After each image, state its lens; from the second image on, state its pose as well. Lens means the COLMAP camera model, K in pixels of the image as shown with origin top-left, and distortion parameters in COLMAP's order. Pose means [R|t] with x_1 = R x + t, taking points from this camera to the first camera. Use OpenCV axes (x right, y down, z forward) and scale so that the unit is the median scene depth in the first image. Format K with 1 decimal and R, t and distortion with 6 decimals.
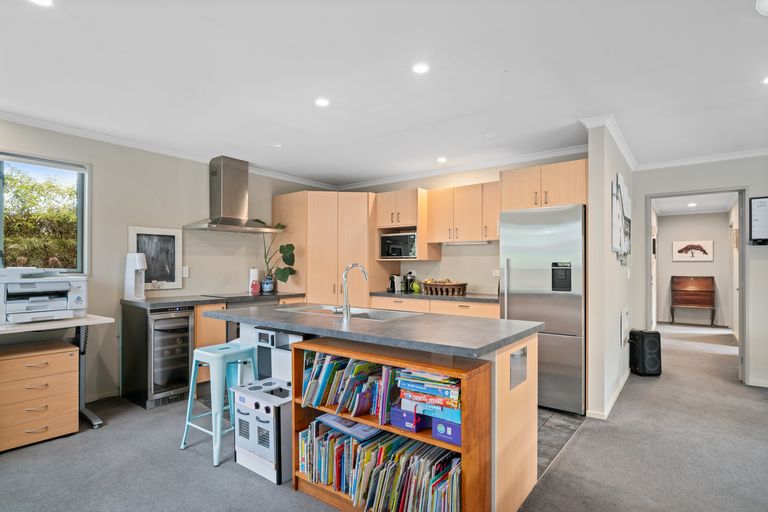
lens RADIAL K [[394.6, 0, 384.4], [0, 394.6, 261.7], [0, 0, 1]] dist [-0.001762, -0.000123]
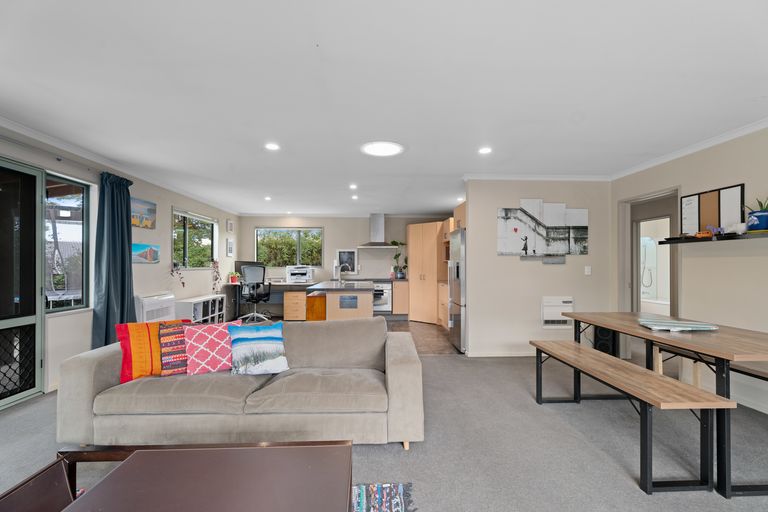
lens RADIAL K [[350.8, 0, 382.9], [0, 350.8, 260.2], [0, 0, 1]] dist [-0.001420, -0.000033]
pose [[0.637921, -0.011735, -0.770012, 1.150262], [0.012034, 0.999914, -0.005269, -0.002843], [0.770008, -0.005905, 0.638007, -0.174746]]
